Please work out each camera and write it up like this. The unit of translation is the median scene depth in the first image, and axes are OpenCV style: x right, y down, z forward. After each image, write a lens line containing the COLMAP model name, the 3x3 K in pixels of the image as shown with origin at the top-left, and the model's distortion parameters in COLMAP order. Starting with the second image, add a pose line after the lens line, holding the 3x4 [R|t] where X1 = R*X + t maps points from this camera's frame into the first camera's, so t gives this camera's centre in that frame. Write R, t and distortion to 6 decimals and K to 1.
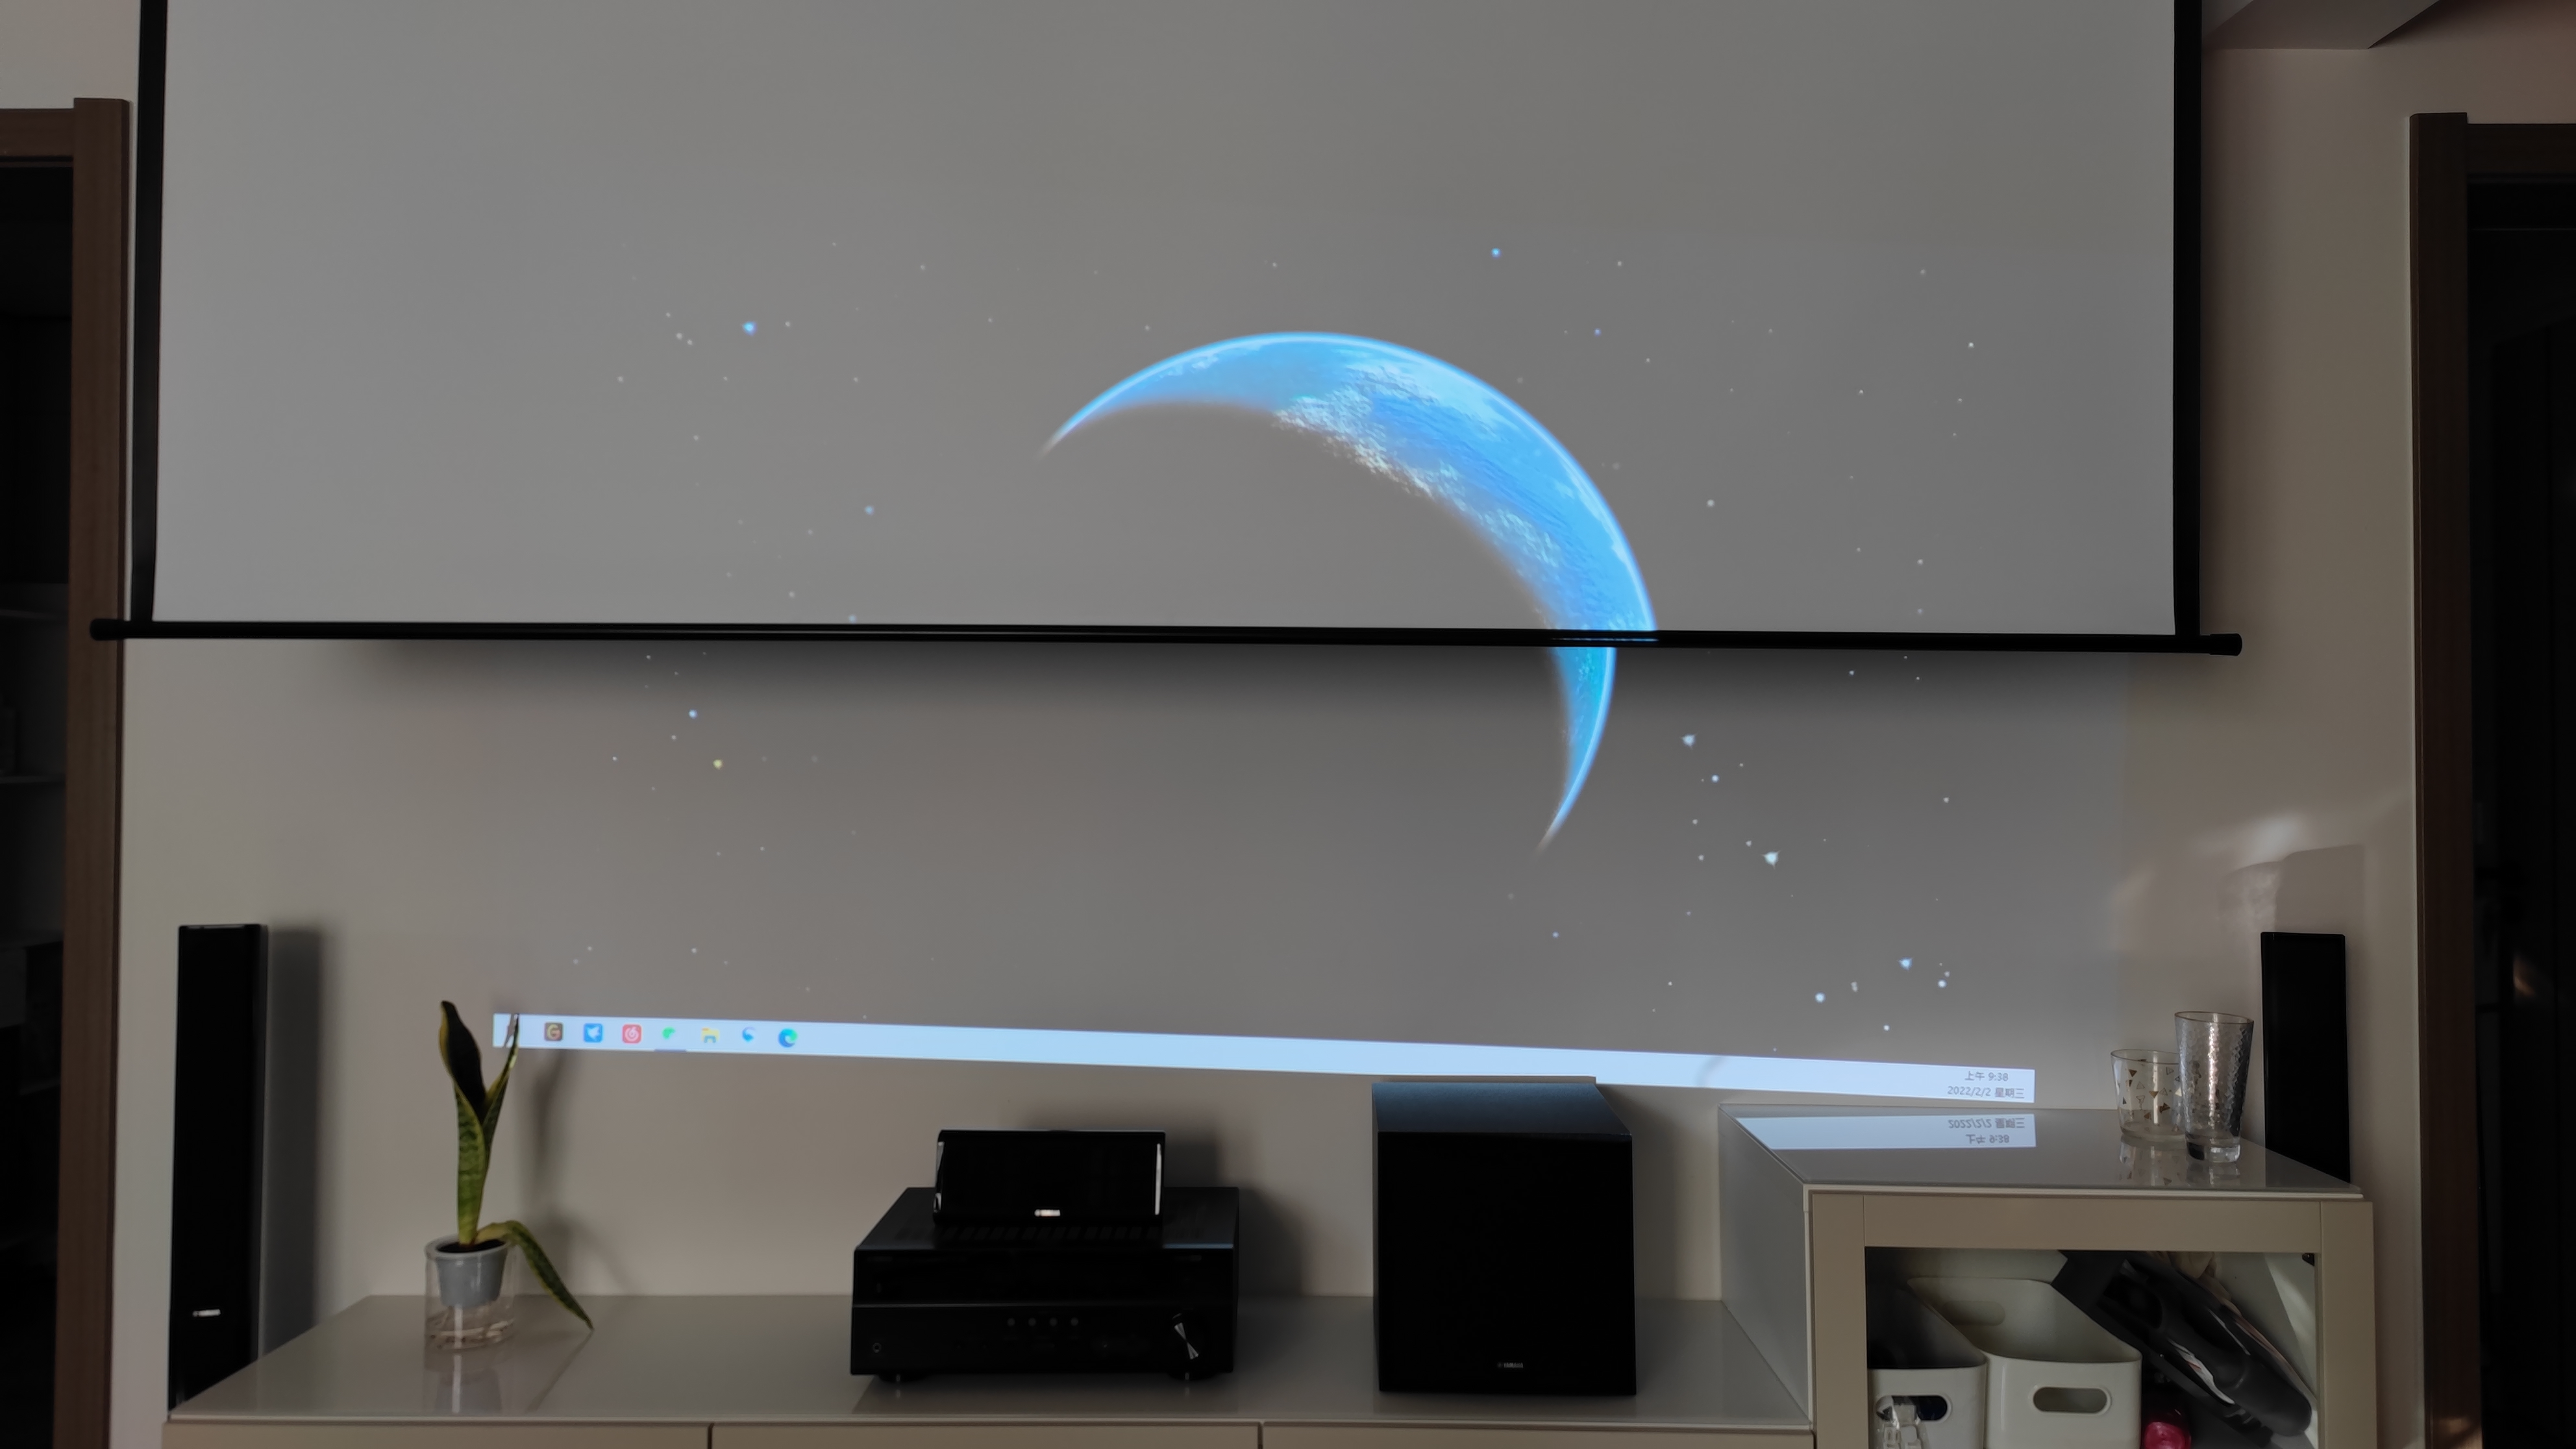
lens RADIAL K [[1718.2, 0, 1297.0], [0, 1718.2, 717.9], [0, 0, 1]] dist [-0.007153, -0.007213]
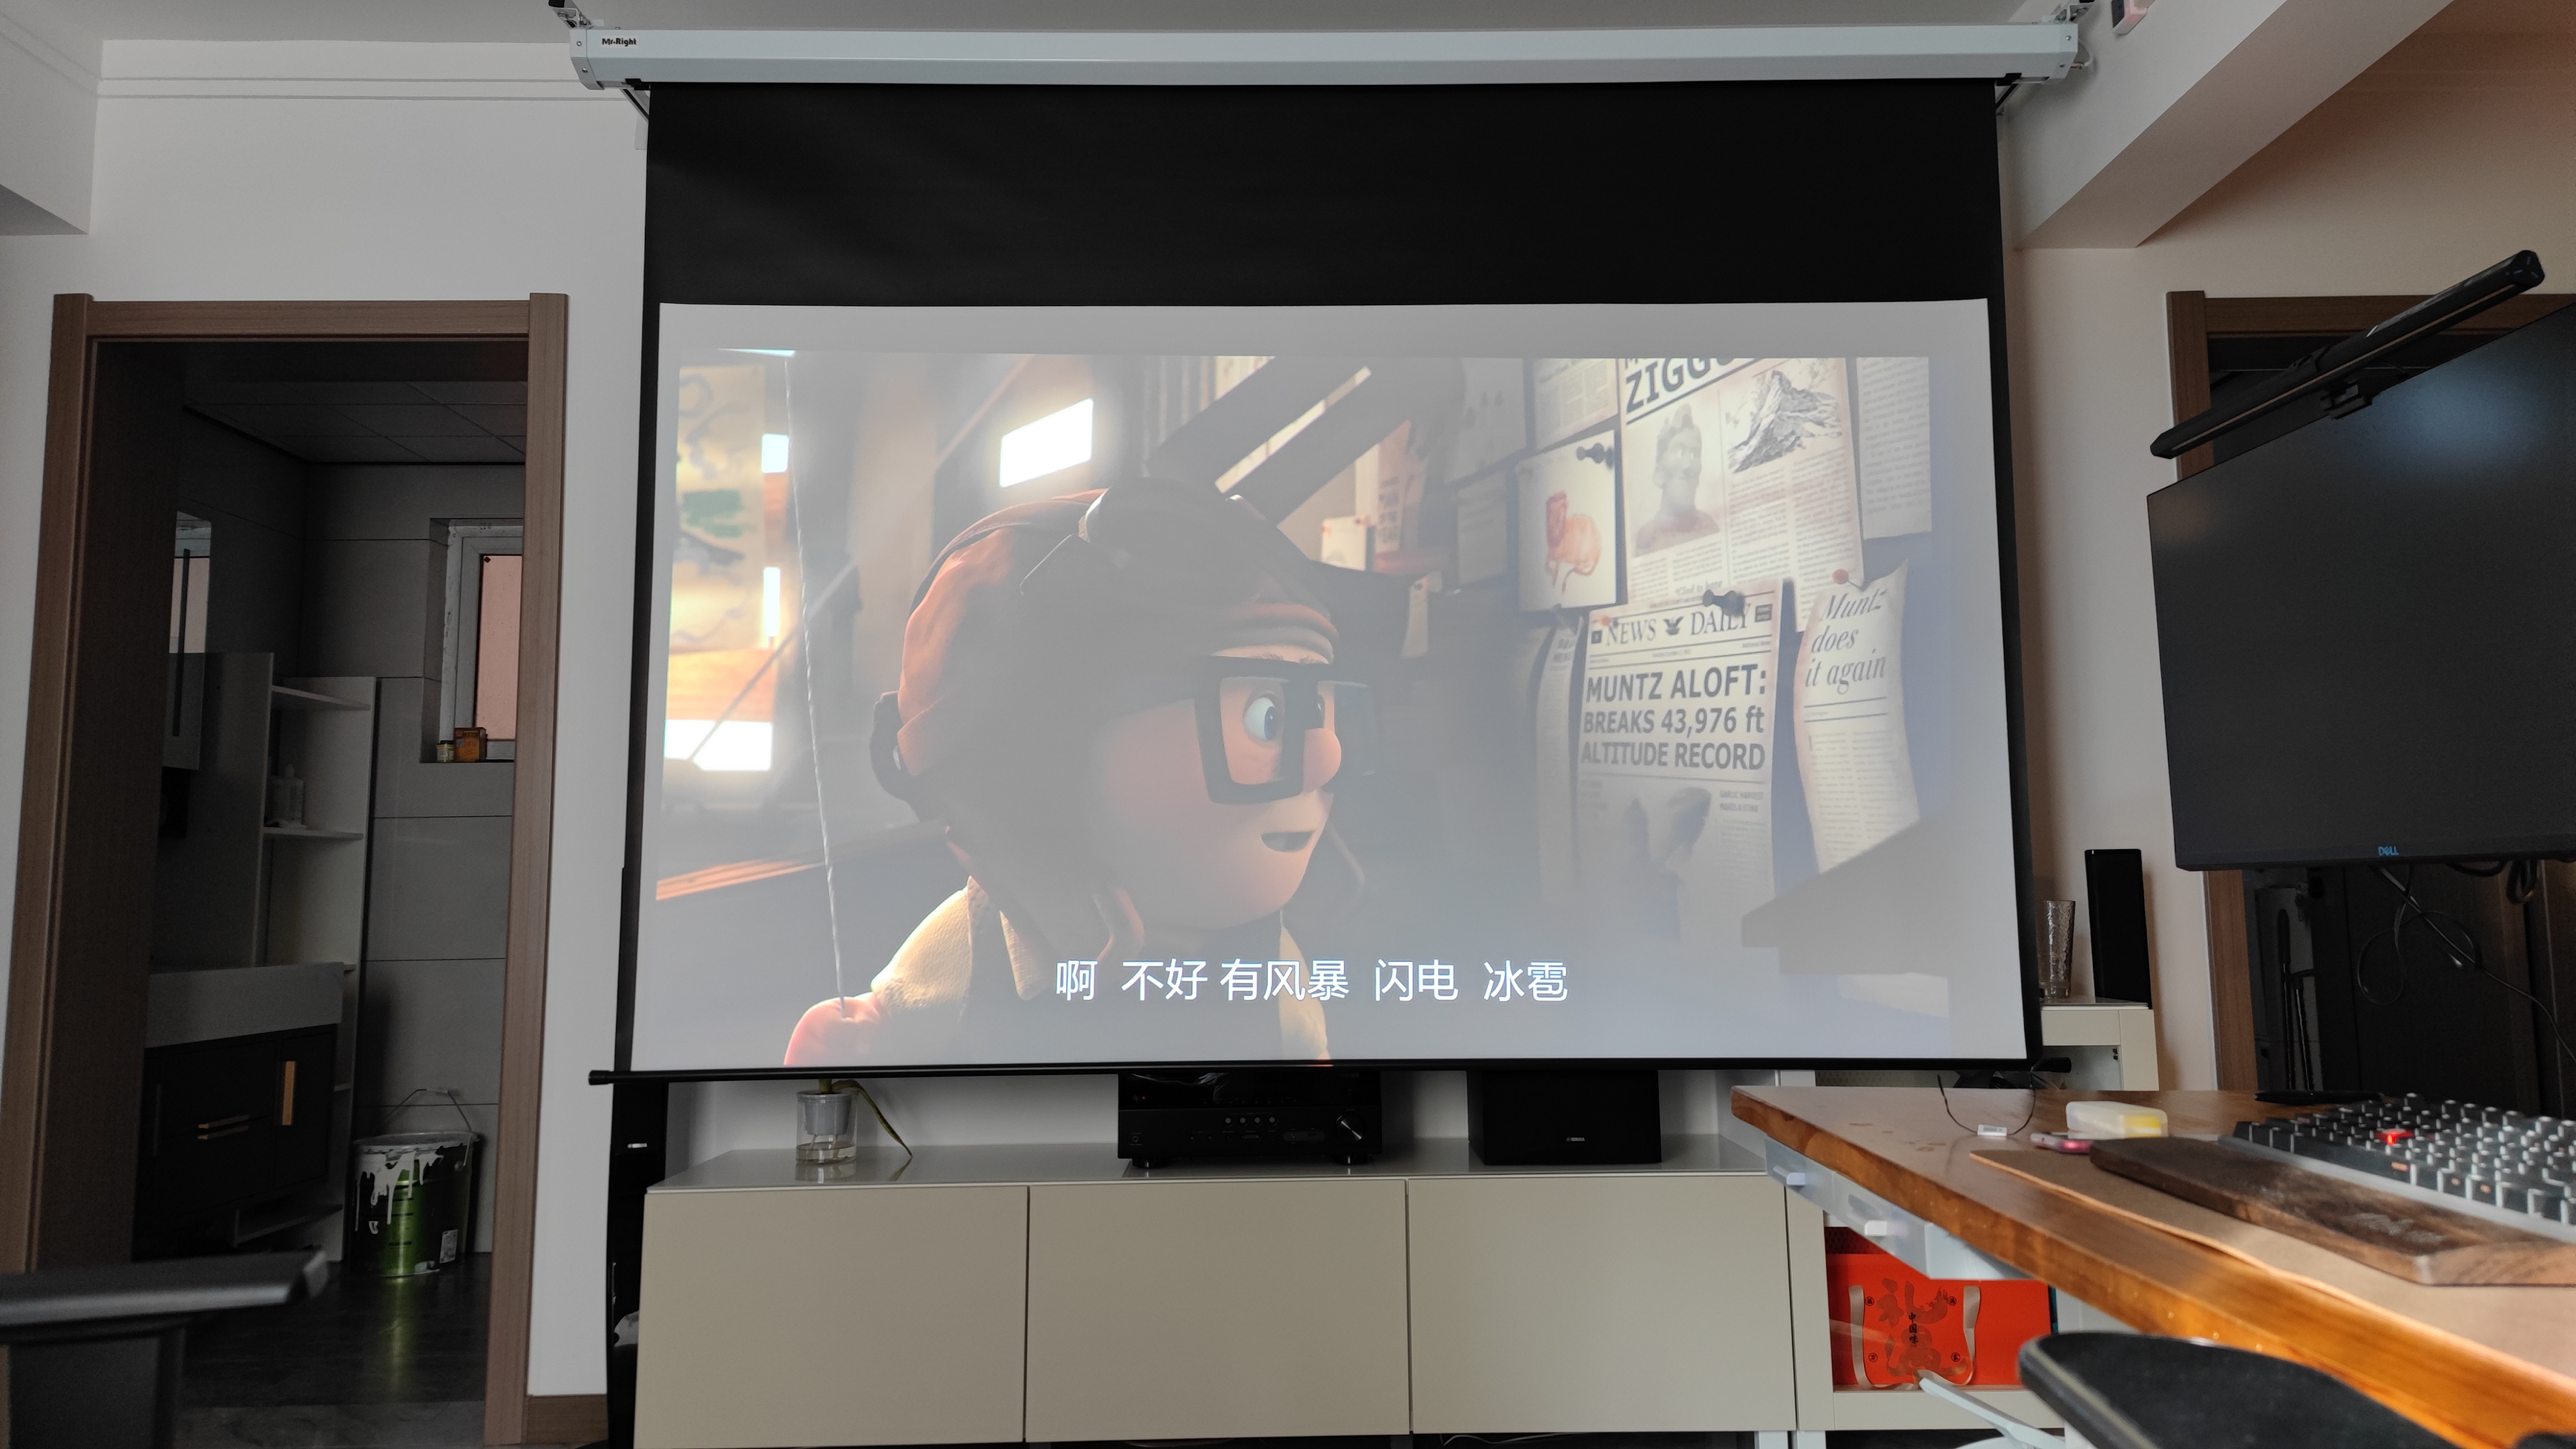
lens RADIAL K [[1709.8, 0, 1316.2], [0, 1709.8, 716.1], [0, 0, 1]] dist [0.008407, -0.003769]
pose [[0.999737, -0.013136, 0.018807, -0.106052], [0.014821, 0.995604, -0.092481, 0.138587], [-0.017509, 0.092736, 0.995537, -0.428840]]
